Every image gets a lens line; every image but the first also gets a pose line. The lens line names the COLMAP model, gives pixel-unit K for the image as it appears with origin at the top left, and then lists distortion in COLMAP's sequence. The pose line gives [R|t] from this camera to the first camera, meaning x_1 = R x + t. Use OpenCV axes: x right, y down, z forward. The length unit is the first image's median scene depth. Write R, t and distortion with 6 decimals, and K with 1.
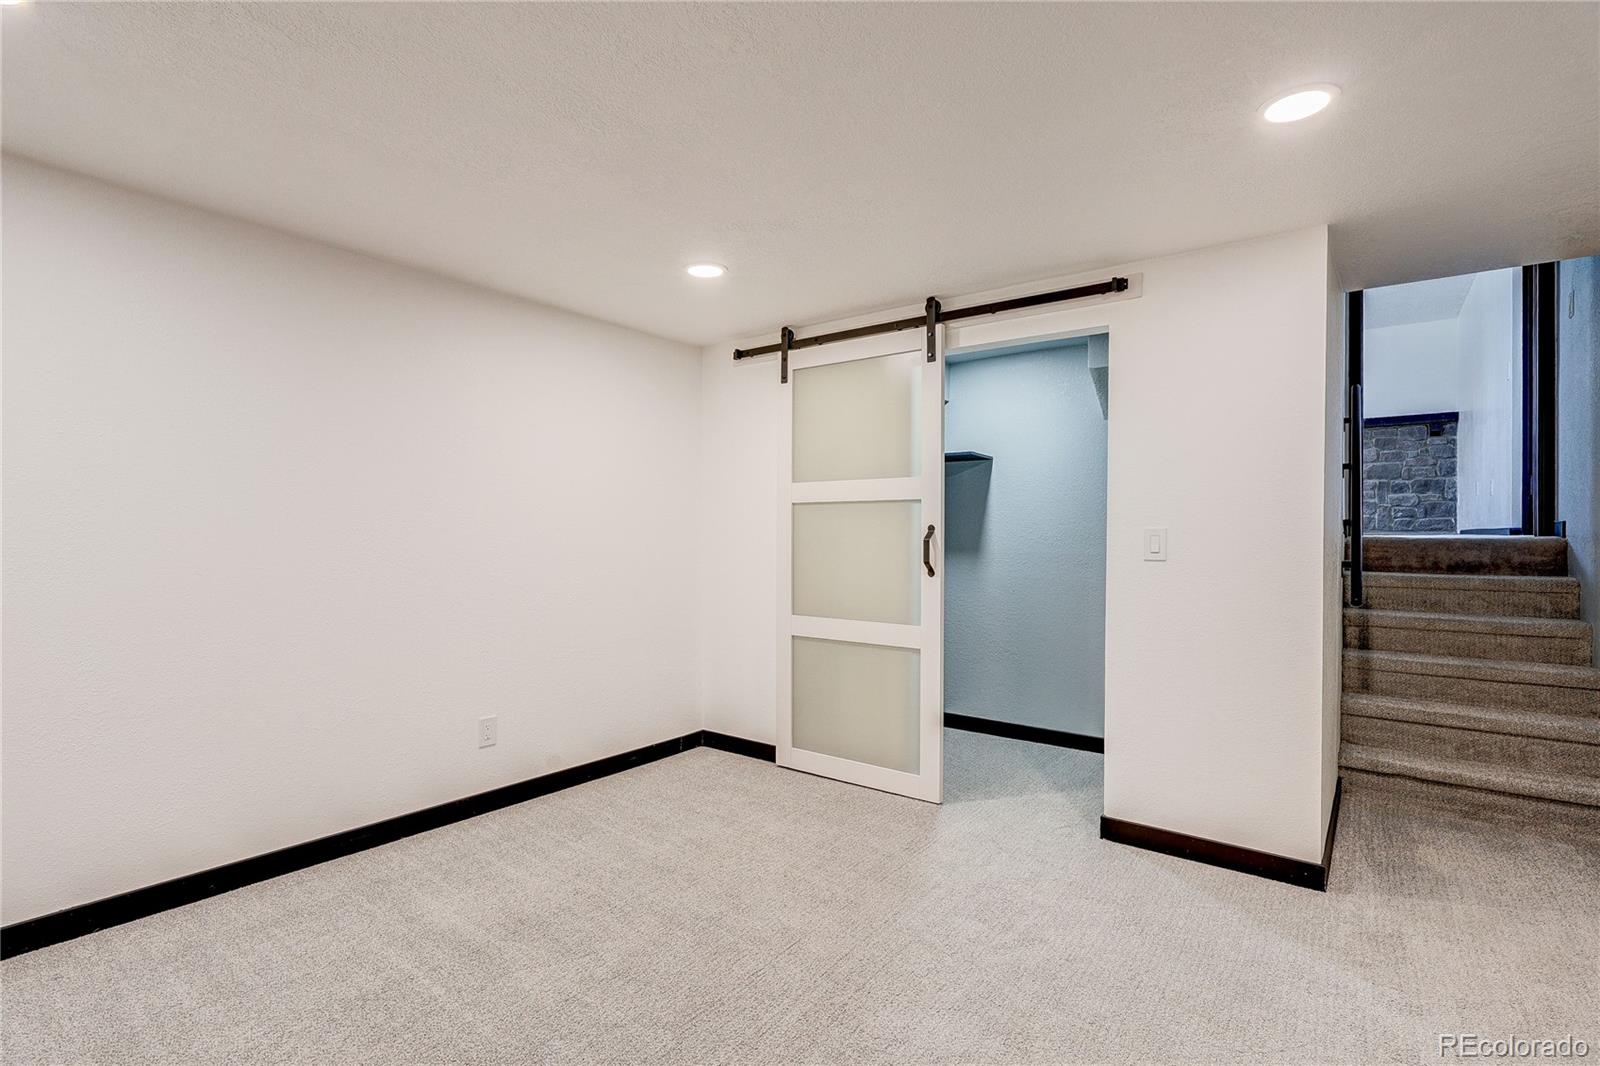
lens RADIAL K [[747.4, 0, 805.1], [0, 747.4, 535.0], [0, 0, 1]] dist [-0.001753, 0.000050]
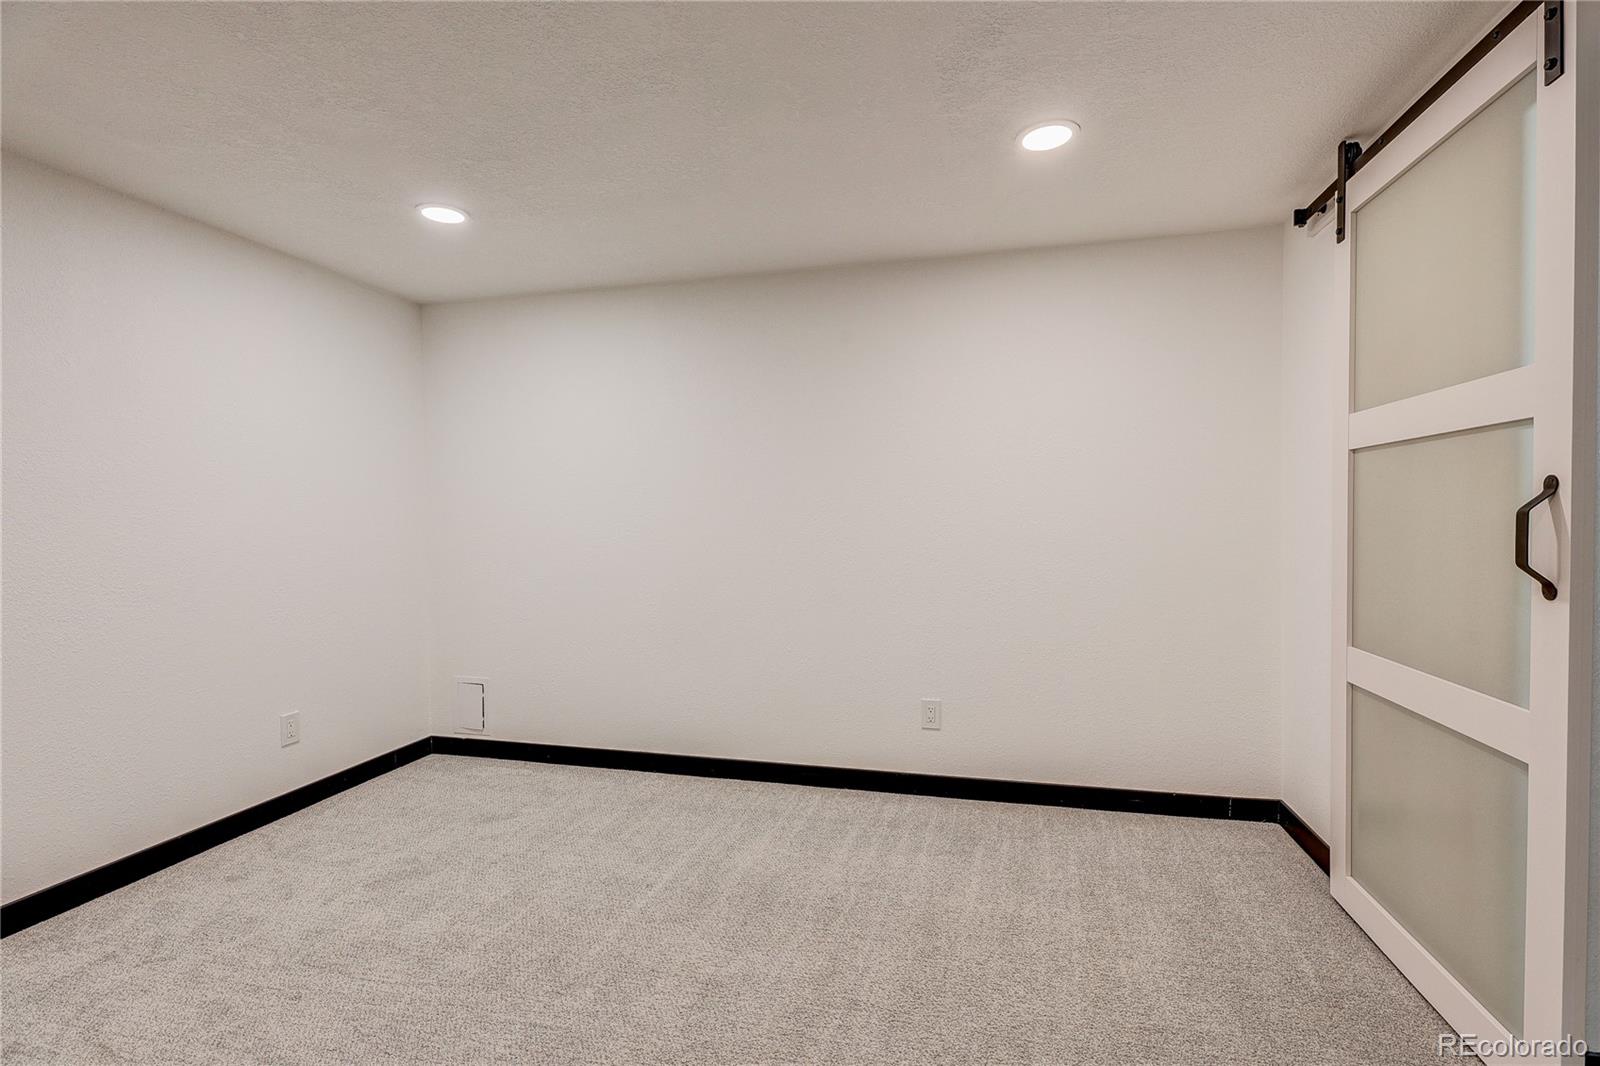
lens RADIAL K [[747.4, 0, 805.1], [0, 747.4, 535.0], [0, 0, 1]] dist [-0.001753, 0.000050]
pose [[0.403313, 0.016157, -0.914920, 0.373971], [0.006431, 0.999769, 0.020490, 0.009159], [0.915040, -0.014148, 0.403116, 0.437195]]
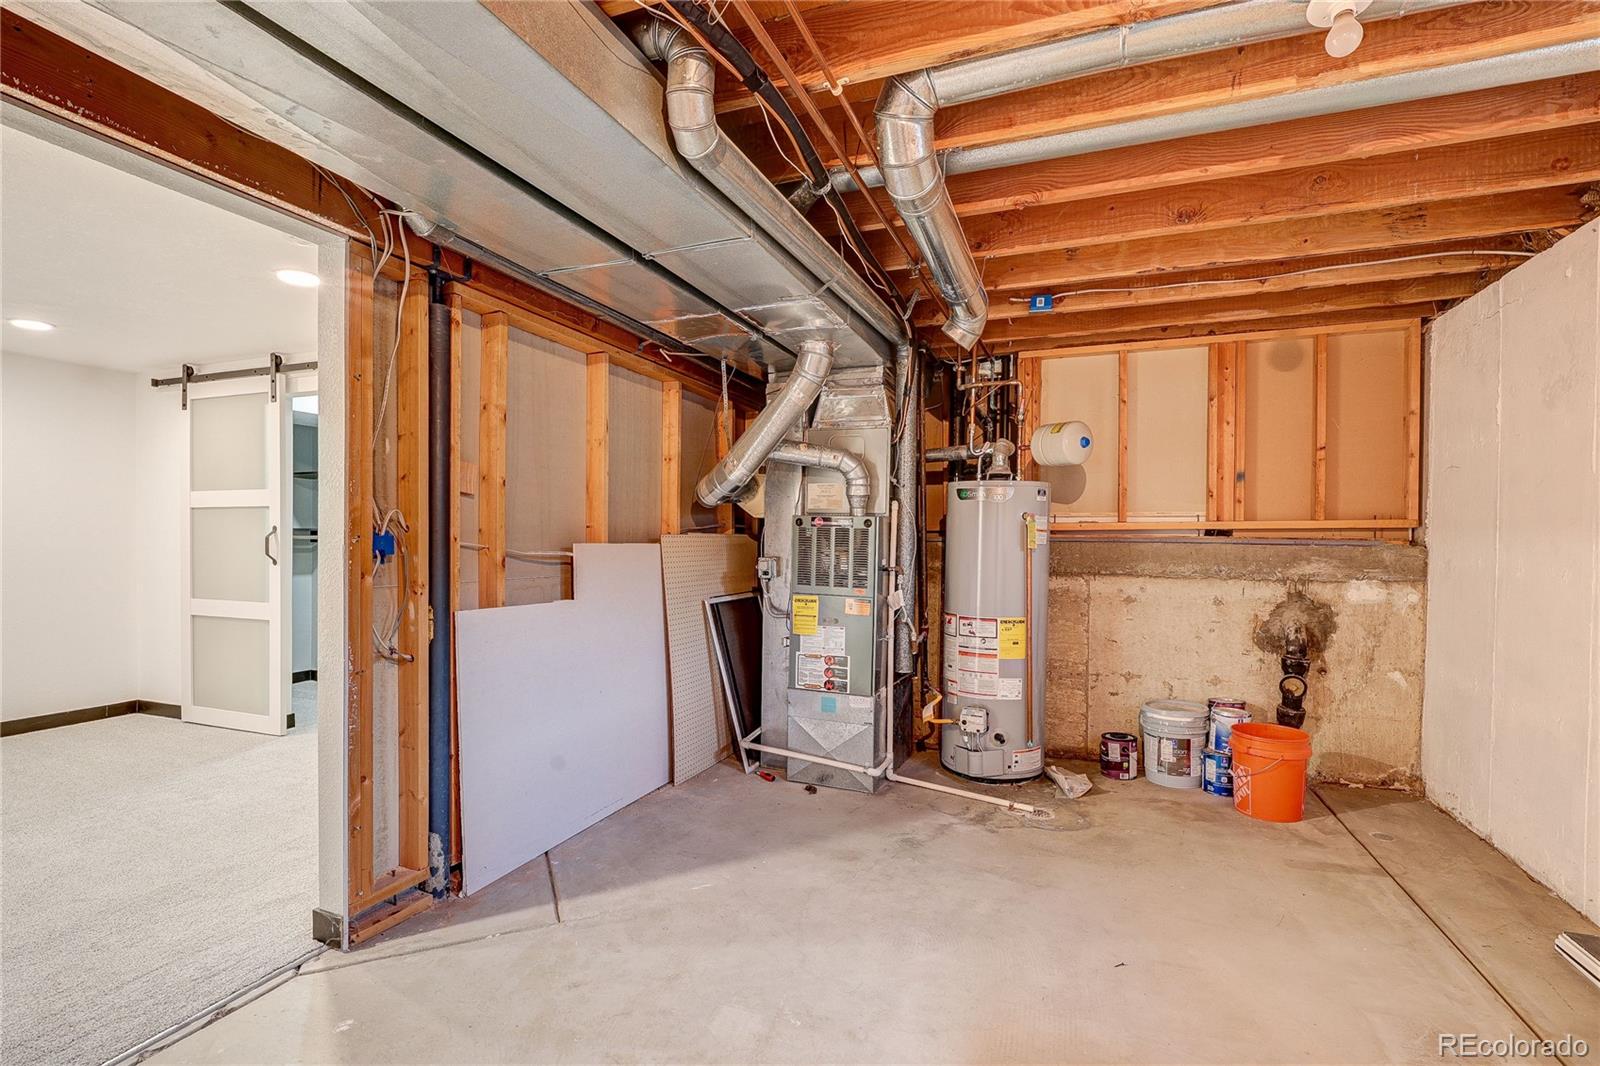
lens RADIAL K [[747.4, 0, 805.1], [0, 747.4, 535.0], [0, 0, 1]] dist [-0.001753, 0.000050]
pose [[0.963573, -0.003801, 0.267418, 0.701904], [0.003055, 0.999990, 0.003204, 0.002042], [-0.267428, -0.002270, 0.963575, -0.510288]]
